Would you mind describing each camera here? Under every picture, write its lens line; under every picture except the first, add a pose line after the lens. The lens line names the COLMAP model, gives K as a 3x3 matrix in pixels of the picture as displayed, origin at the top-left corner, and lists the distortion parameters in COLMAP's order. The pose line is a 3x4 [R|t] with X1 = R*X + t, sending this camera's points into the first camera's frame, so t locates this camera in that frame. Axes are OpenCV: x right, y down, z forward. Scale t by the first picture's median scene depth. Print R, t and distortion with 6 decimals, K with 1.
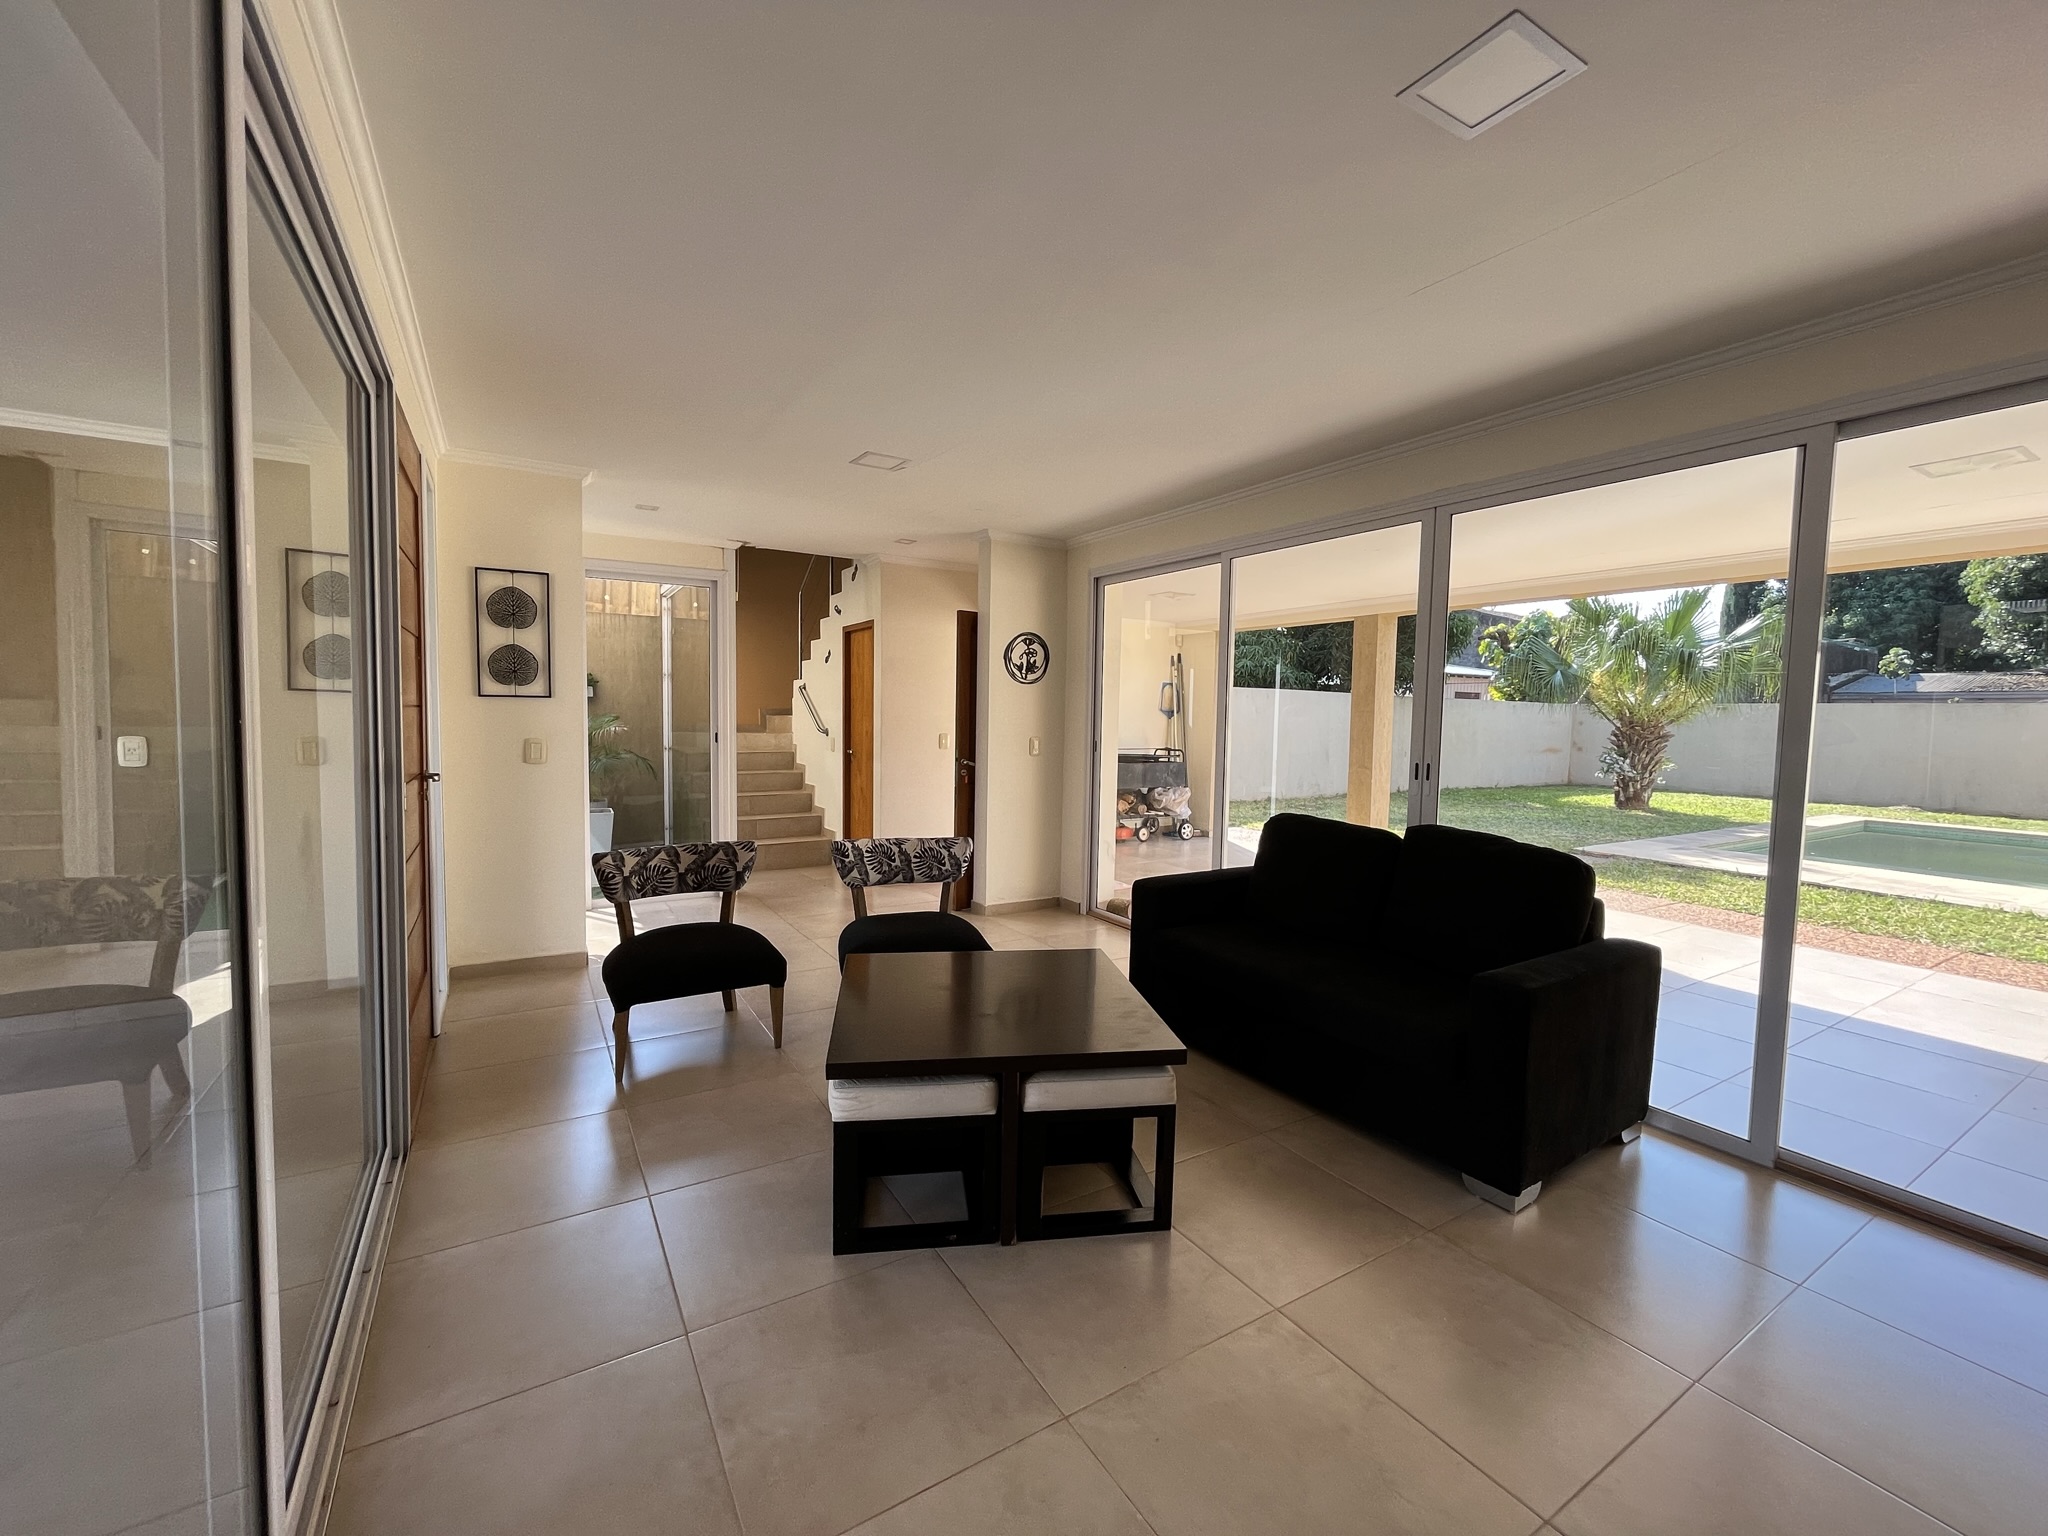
lens RADIAL K [[833.3, 0, 1024.0], [0, 833.3, 768.0], [0, 0, 1]] dist [0.000044, -0.000163]
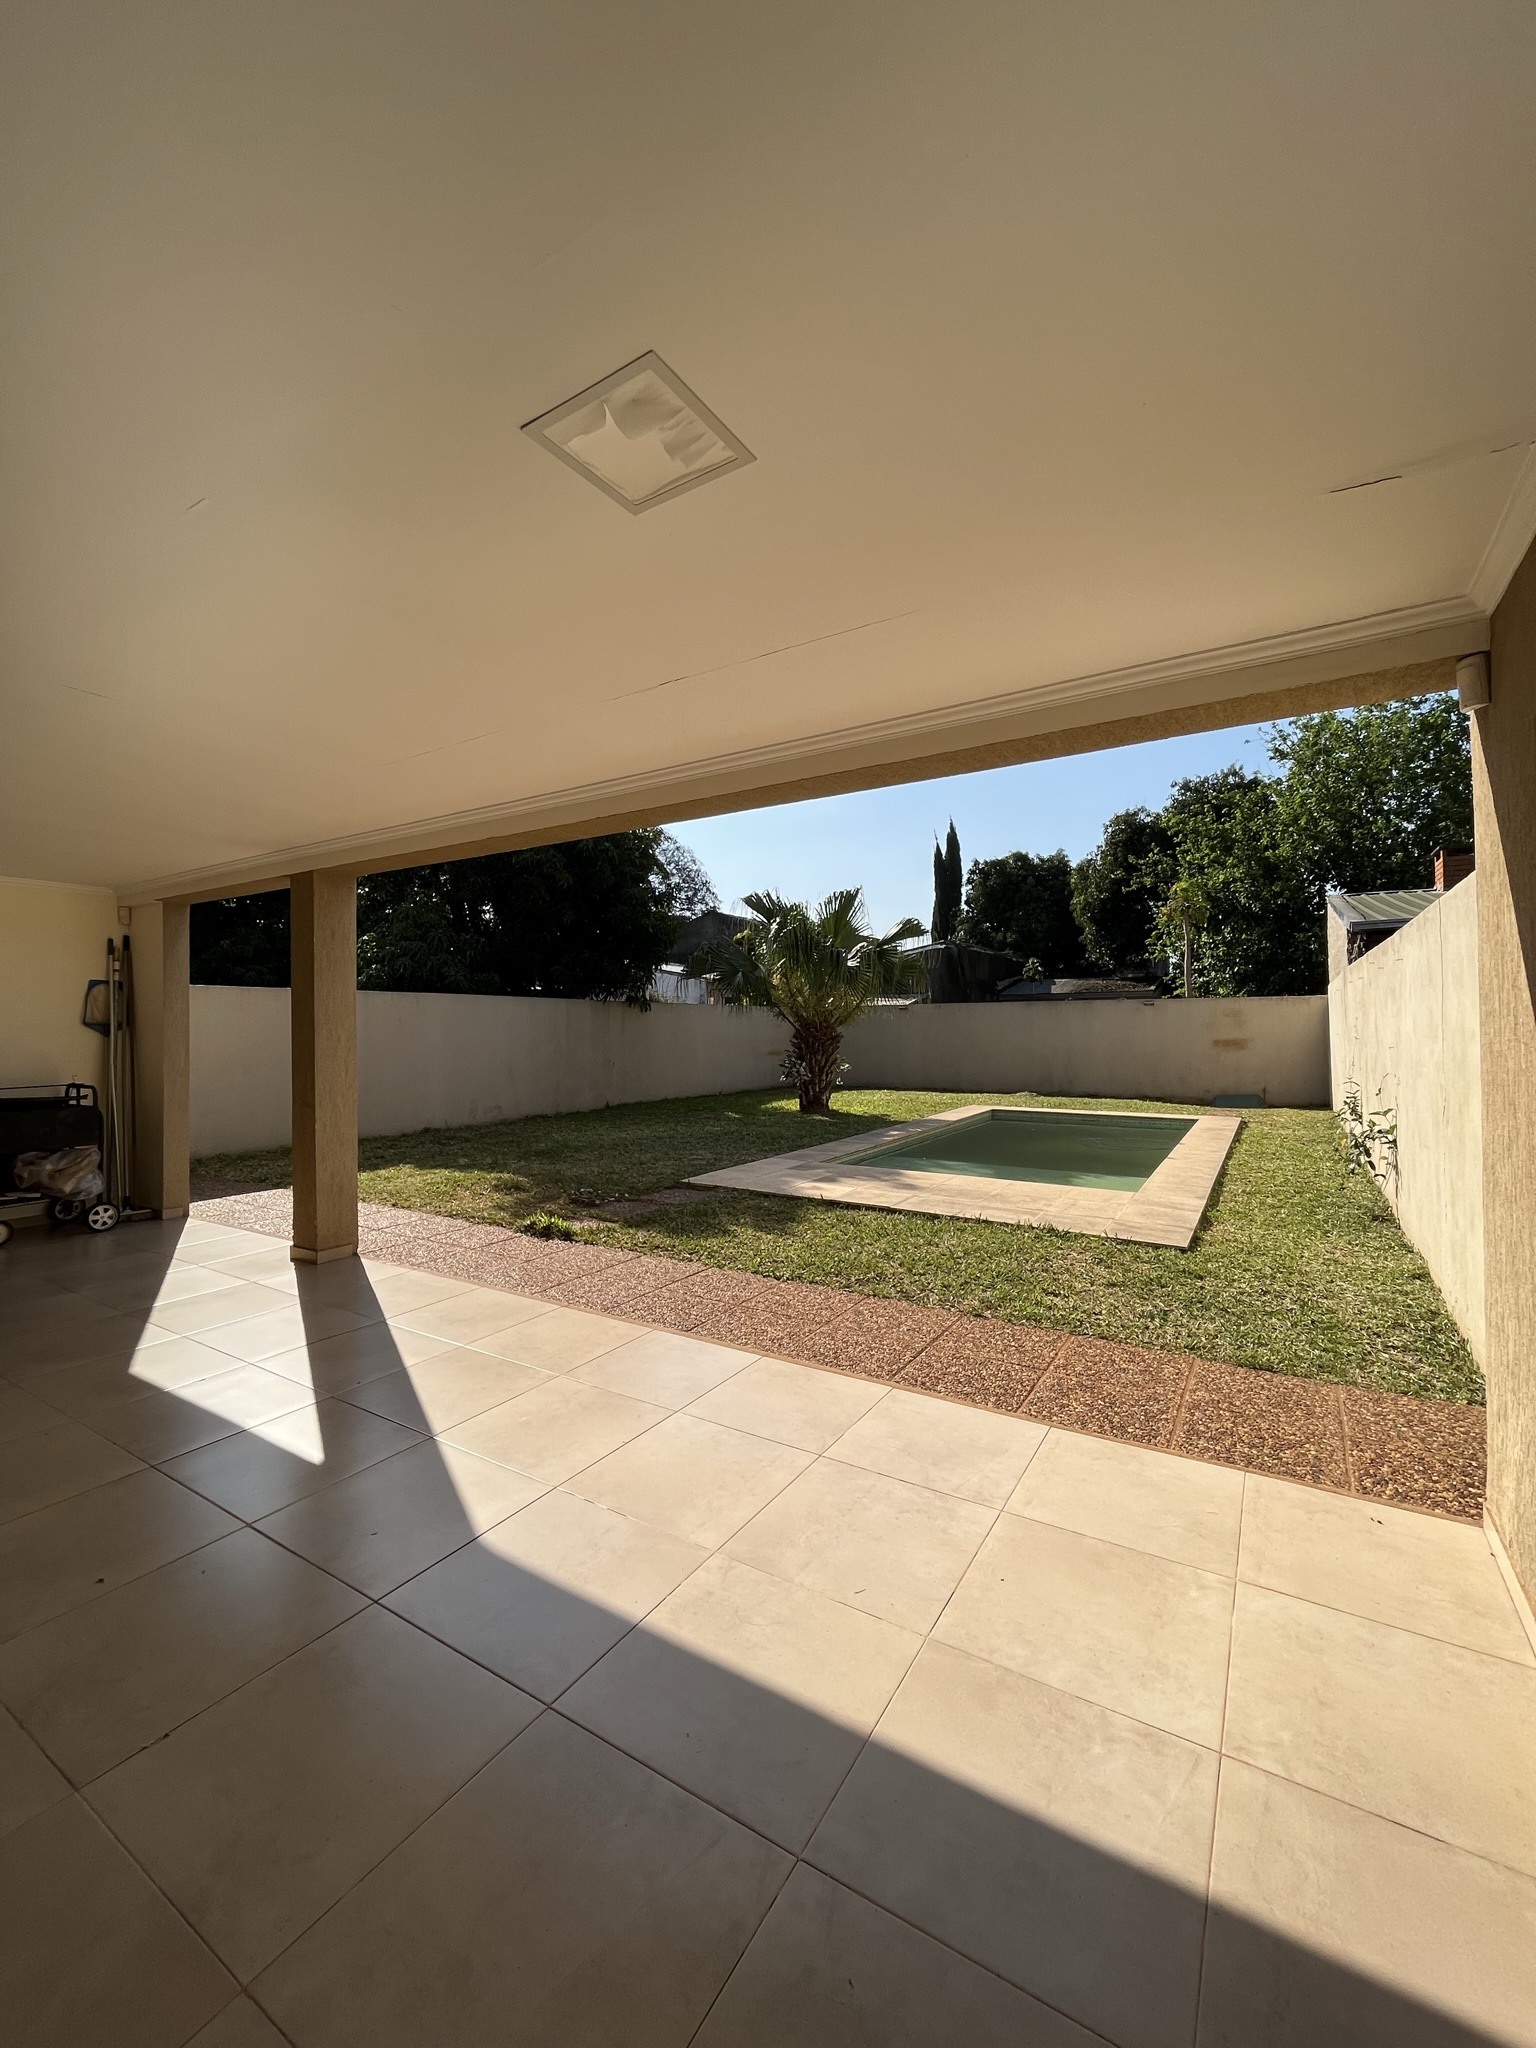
lens RADIAL K [[833.3, 0, 768.0], [0, 833.3, 1024.0], [0, 0, 1]] dist [0.000044, -0.000163]
pose [[0.892567, -0.023894, 0.450281, 0.248818], [0.052709, 0.997278, -0.051561, -0.006762], [-0.447824, 0.069756, 0.891397, 0.149568]]
